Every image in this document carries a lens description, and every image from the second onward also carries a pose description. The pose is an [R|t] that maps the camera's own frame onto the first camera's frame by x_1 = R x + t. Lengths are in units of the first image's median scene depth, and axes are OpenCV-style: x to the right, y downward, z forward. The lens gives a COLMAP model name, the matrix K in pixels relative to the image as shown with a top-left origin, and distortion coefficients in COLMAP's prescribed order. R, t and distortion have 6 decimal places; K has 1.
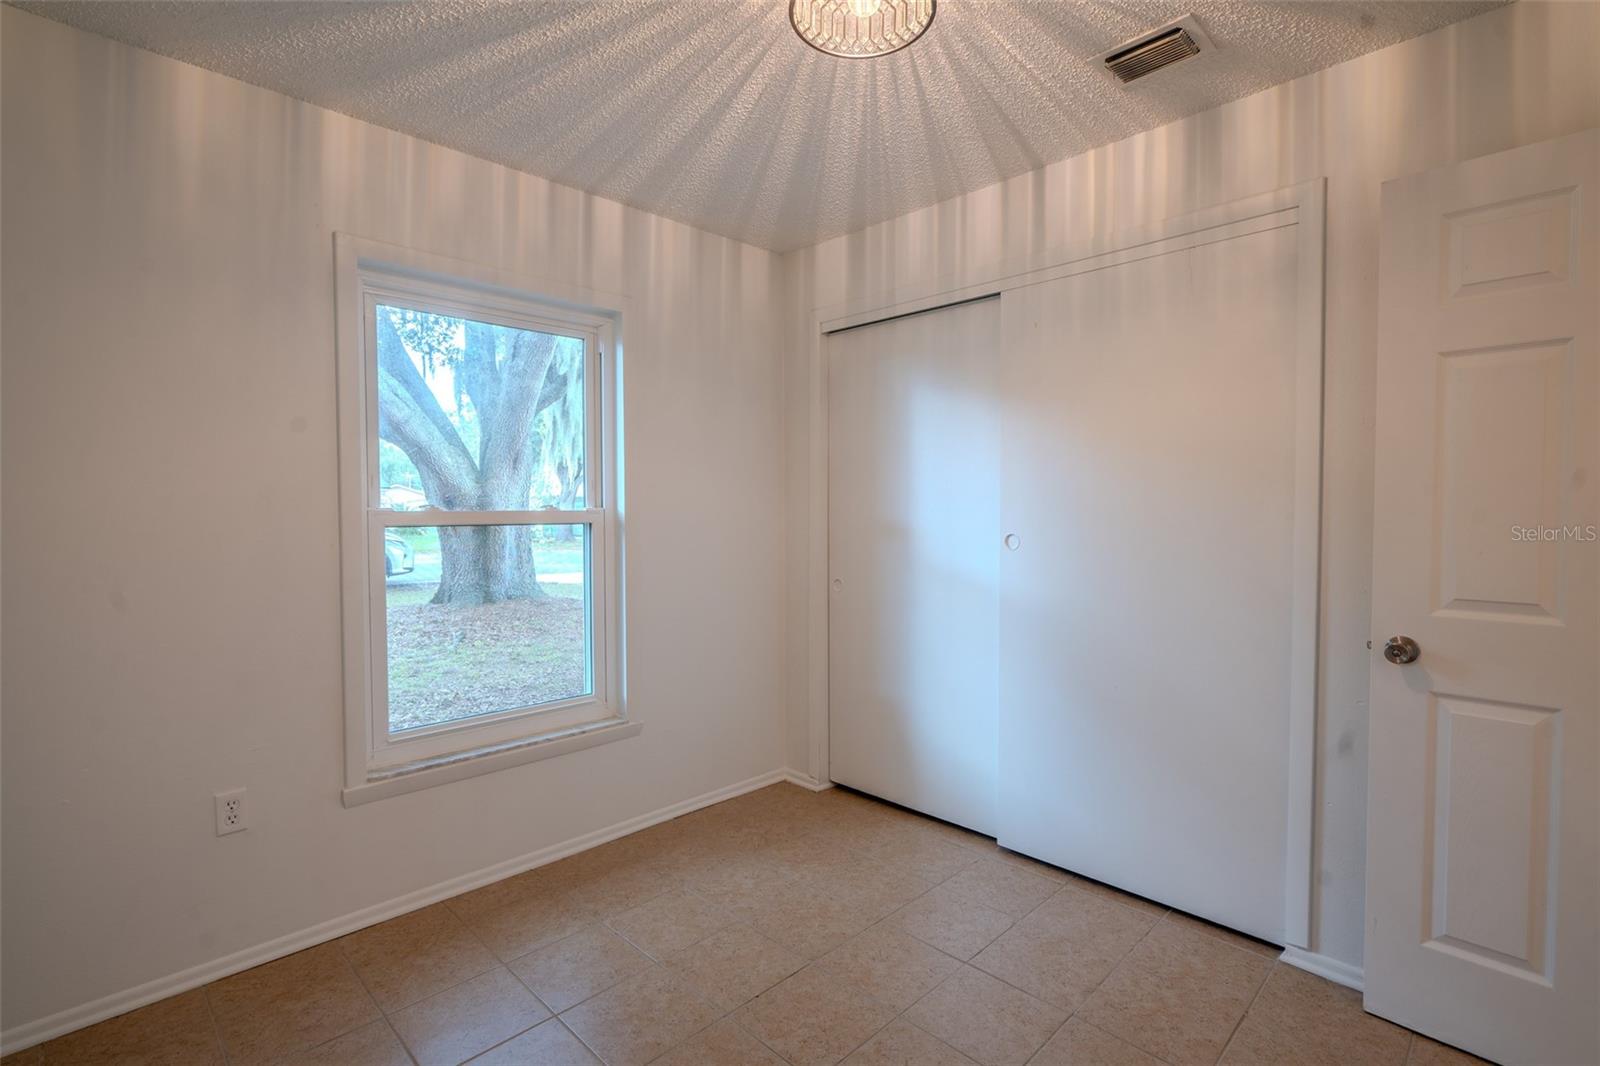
lens RADIAL K [[754.9, 0, 800.0], [0, 754.9, 533.0], [0, 0, 1]] dist [0.000823, 0.000254]
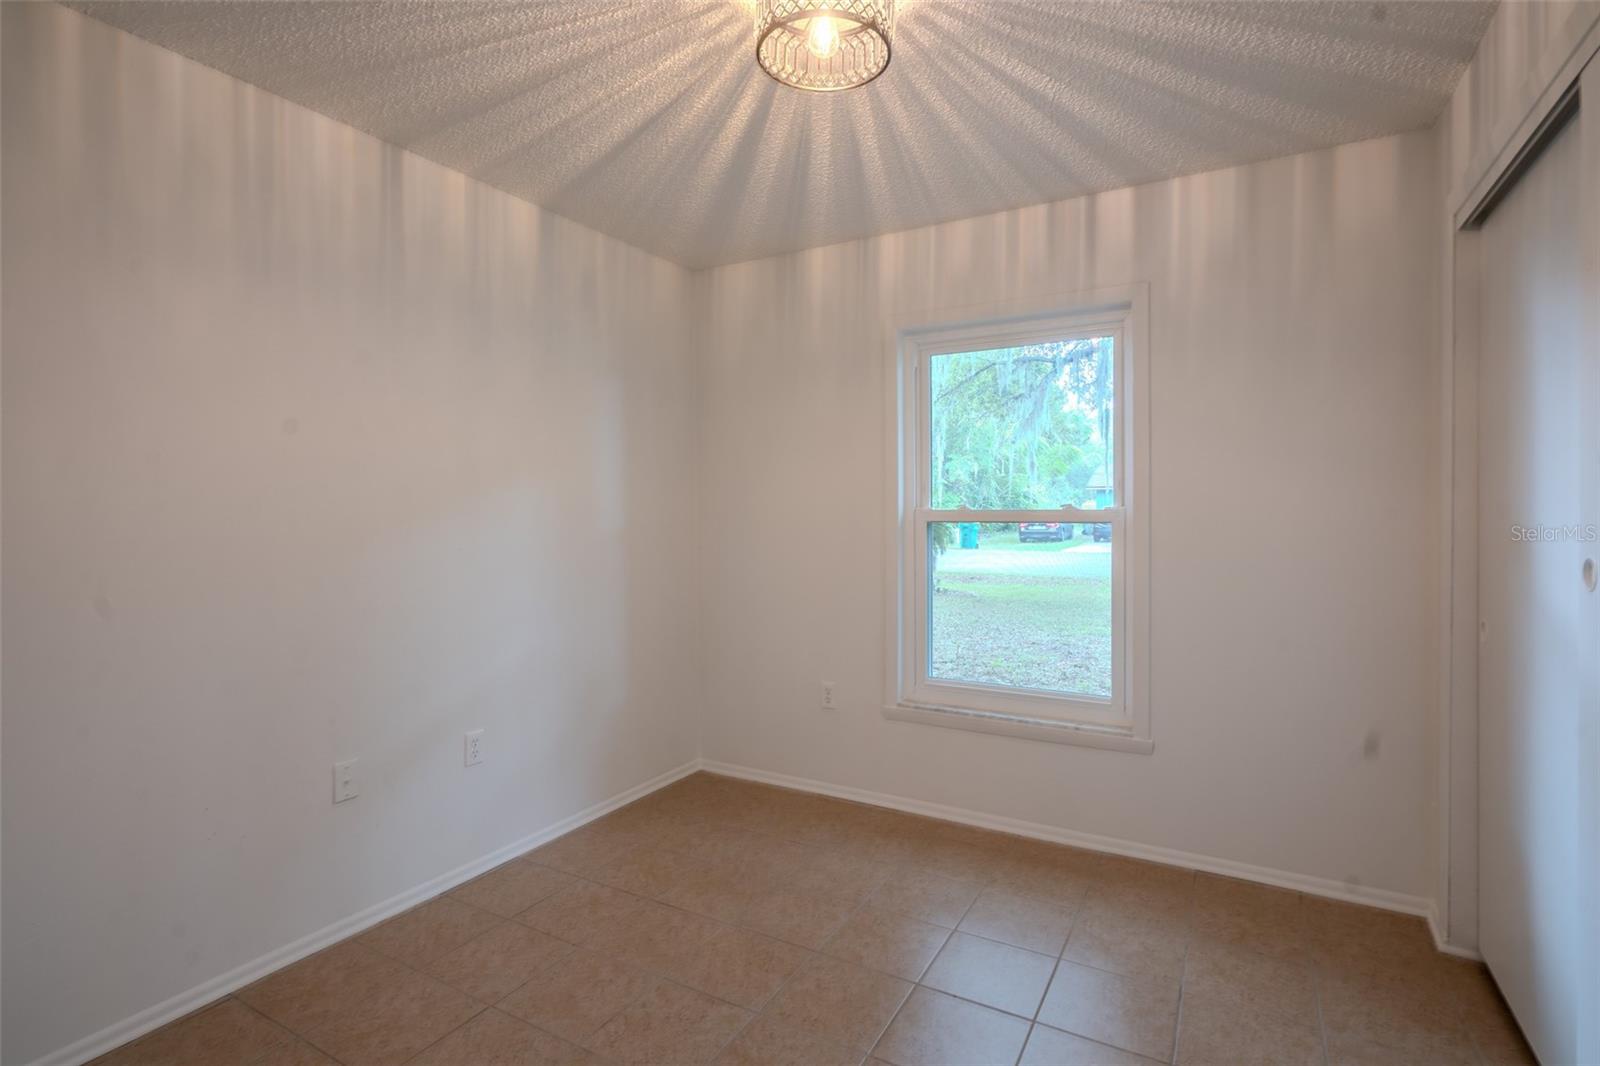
lens RADIAL K [[757.8, 0, 800.8], [0, 757.8, 516.3], [0, 0, 1]] dist [0.013837, 0.000459]
pose [[0.287518, 0.008426, -0.957738, 0.611516], [-0.031153, 0.999514, -0.000559, -0.009447], [0.957269, 0.029997, 0.287641, 0.361360]]
